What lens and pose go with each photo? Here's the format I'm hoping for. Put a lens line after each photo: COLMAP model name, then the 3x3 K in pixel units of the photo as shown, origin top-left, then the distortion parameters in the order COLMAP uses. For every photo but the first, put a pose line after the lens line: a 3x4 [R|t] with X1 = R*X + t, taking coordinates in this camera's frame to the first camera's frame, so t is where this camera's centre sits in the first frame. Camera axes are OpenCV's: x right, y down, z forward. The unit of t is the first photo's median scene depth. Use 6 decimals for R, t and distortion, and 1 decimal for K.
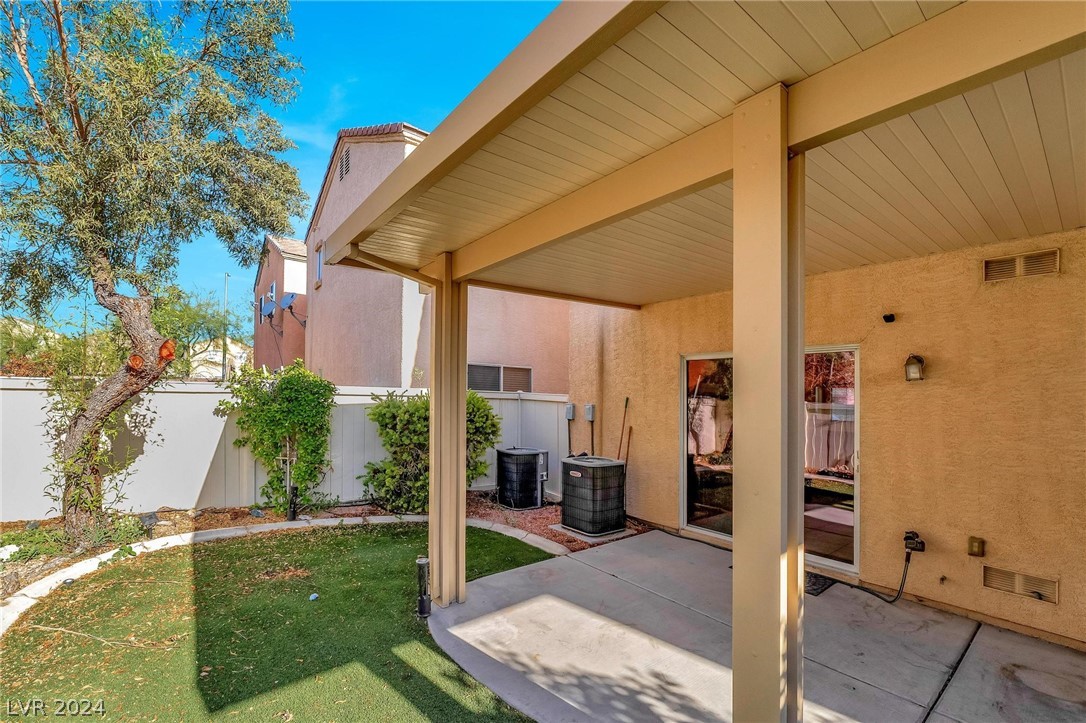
lens RADIAL K [[456.1, 0, 542.7], [0, 456.1, 399.3], [0, 0, 1]] dist [-0.022605, 0.000779]
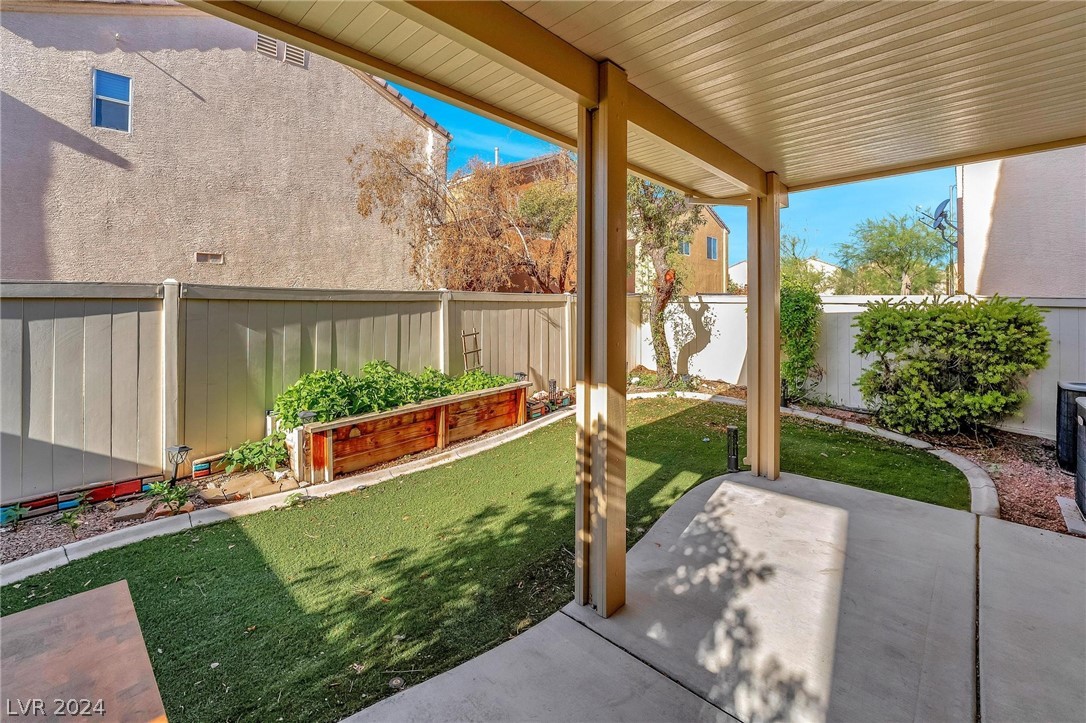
lens RADIAL K [[463.0, 0, 547.5], [0, 463.0, 300.2], [0, 0, 1]] dist [-0.017009, 0.000199]
pose [[0.151293, -0.027767, -0.988099, 0.613073], [-0.019887, 0.999318, -0.031127, 0.034509], [0.988289, 0.024359, 0.150637, 0.188174]]
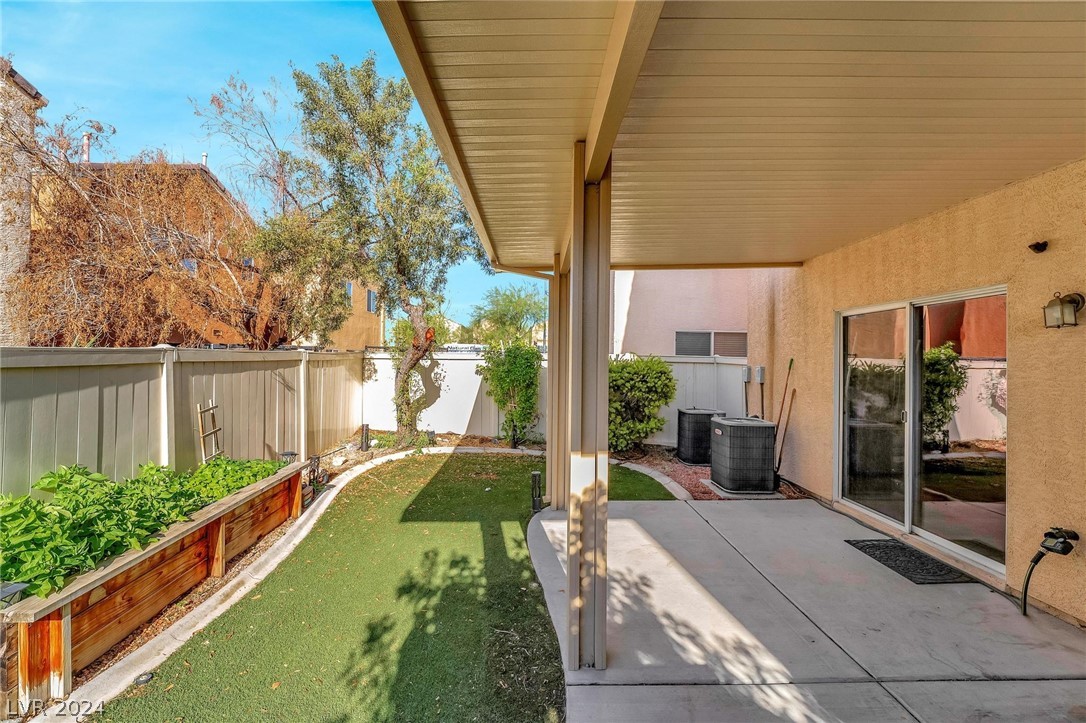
lens RADIAL K [[455.4, 0, 543.3], [0, 455.4, 358.4], [0, 0, 1]] dist [-0.020295, 0.000516]
pose [[0.791539, -0.016019, -0.610909, 0.418058], [0.003000, 0.999746, -0.022329, 0.017289], [0.611112, 0.015842, 0.791386, -0.084806]]
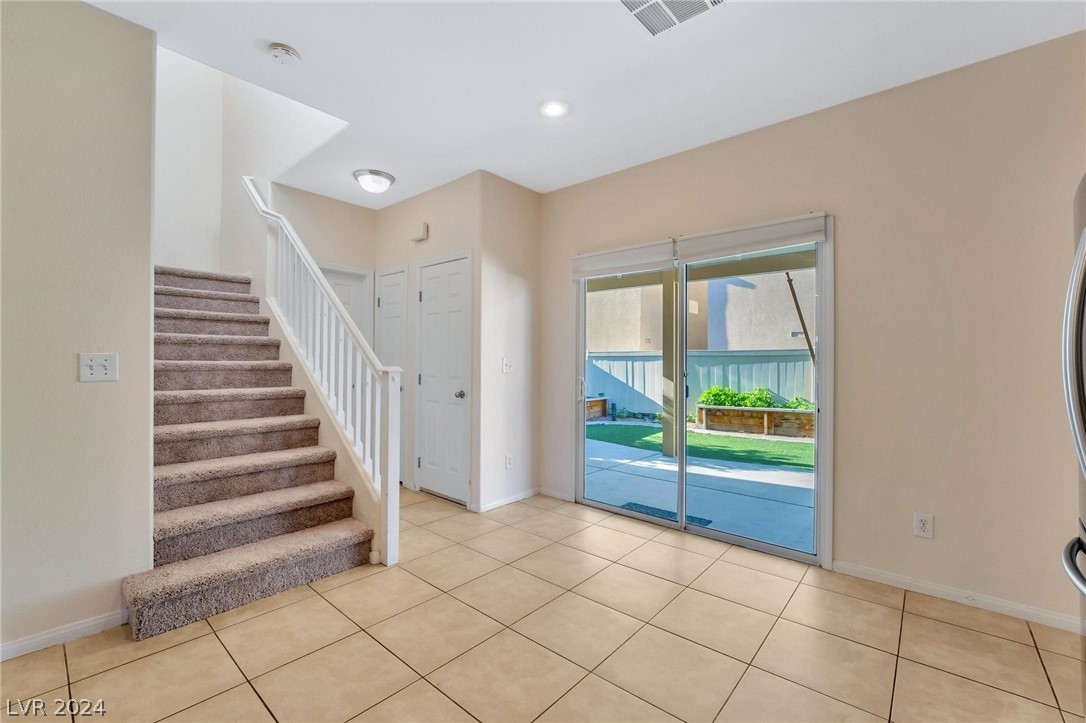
lens RADIAL K [[459.4, 0, 543.0], [0, 459.4, 361.5], [0, 0, 1]] dist [-0.016800, 0.000220]
pose [[-0.982080, -0.034235, -0.185331, 0.770700], [-0.035204, 0.999378, 0.001940, 0.062590], [0.185149, 0.008430, -0.982674, 1.537436]]
